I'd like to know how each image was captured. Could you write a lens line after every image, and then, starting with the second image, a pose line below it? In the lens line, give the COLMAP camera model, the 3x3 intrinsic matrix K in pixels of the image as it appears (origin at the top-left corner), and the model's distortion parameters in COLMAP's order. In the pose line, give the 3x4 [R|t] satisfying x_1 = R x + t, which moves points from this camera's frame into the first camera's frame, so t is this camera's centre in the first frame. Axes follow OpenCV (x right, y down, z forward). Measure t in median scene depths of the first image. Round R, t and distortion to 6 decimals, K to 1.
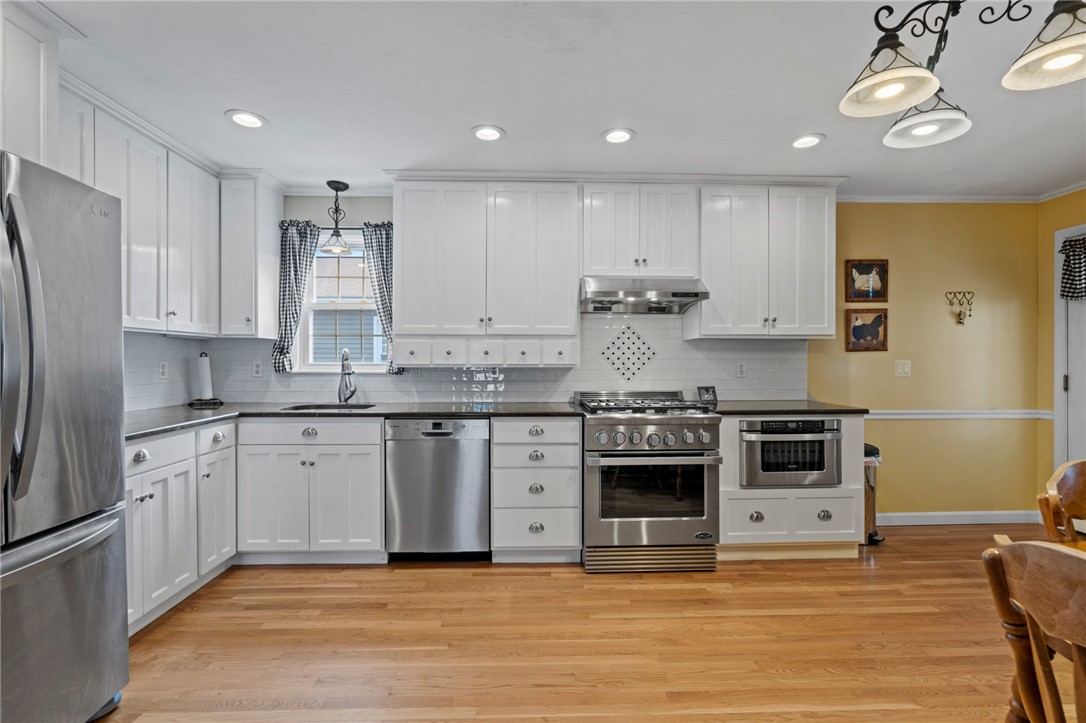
lens RADIAL K [[492.7, 0, 543.0], [0, 492.7, 361.5], [0, 0, 1]] dist [-0.003037, 0.000970]
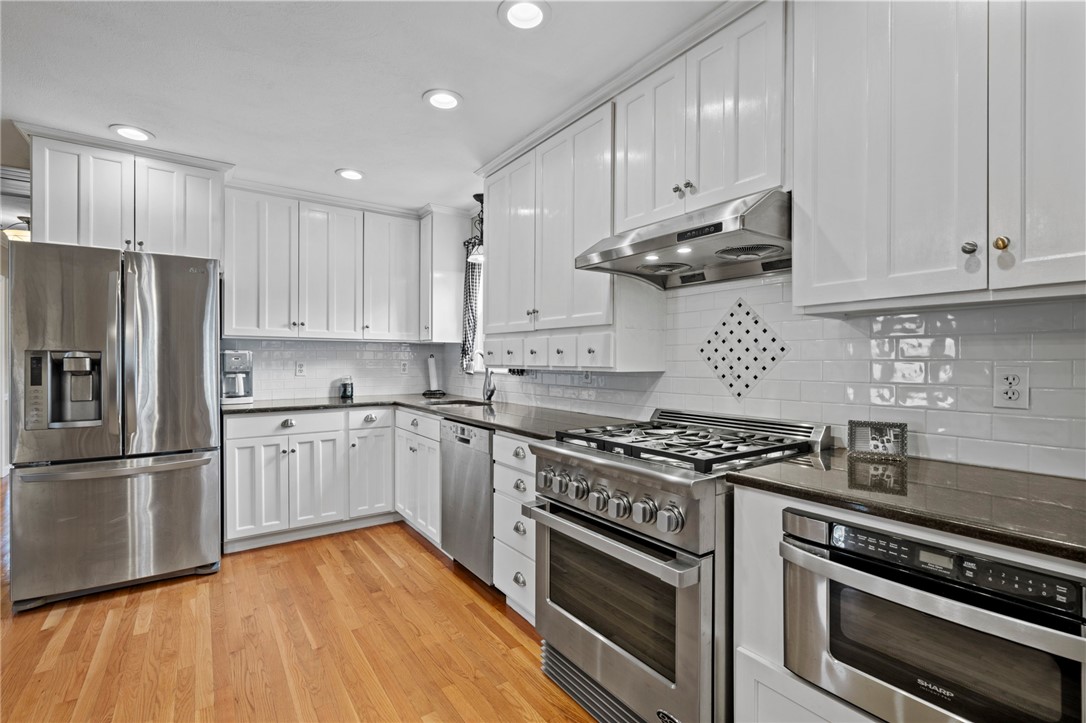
lens RADIAL K [[492.7, 0, 543.0], [0, 492.7, 361.5], [0, 0, 1]] dist [-0.003037, 0.000970]
pose [[0.543936, 0.003580, -0.839119, 0.639254], [-0.005287, 0.999986, 0.000839, -0.002530], [0.839110, 0.003980, 0.543947, 0.604077]]
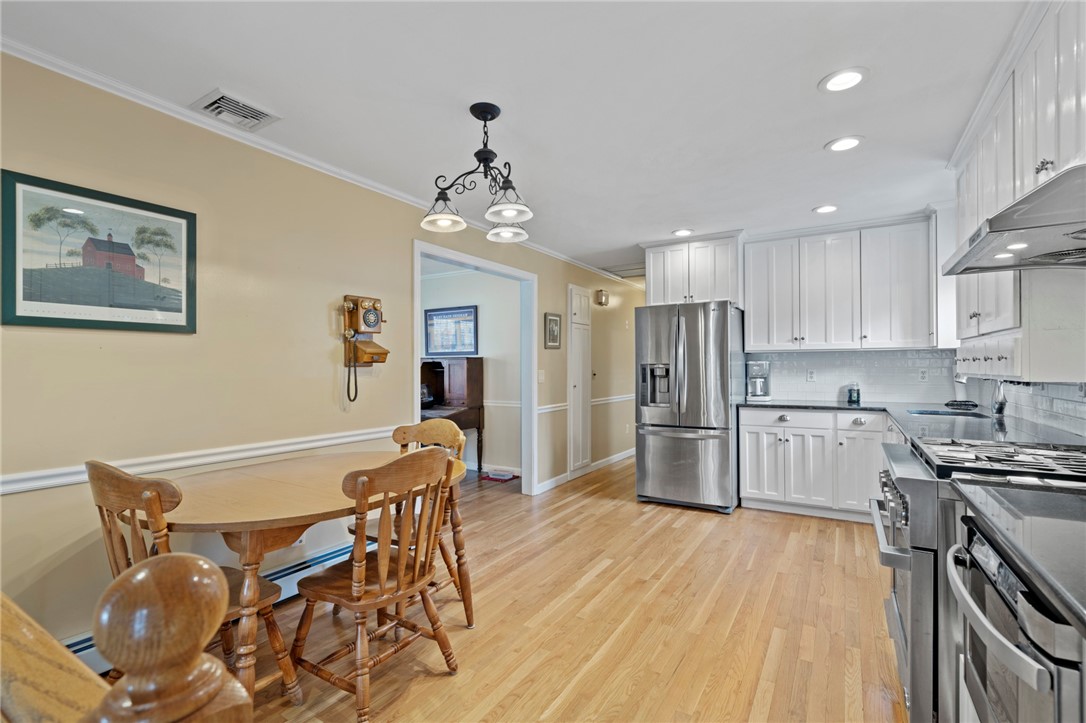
lens RADIAL K [[495.3, 0, 542.6], [0, 495.3, 366.3], [0, 0, 1]] dist [-0.003015, 0.001690]
pose [[-0.554165, 0.000309, -0.832407, 0.957693], [0.002397, 0.999996, -0.001225, -0.007601], [0.832403, -0.002674, -0.554164, 0.933790]]
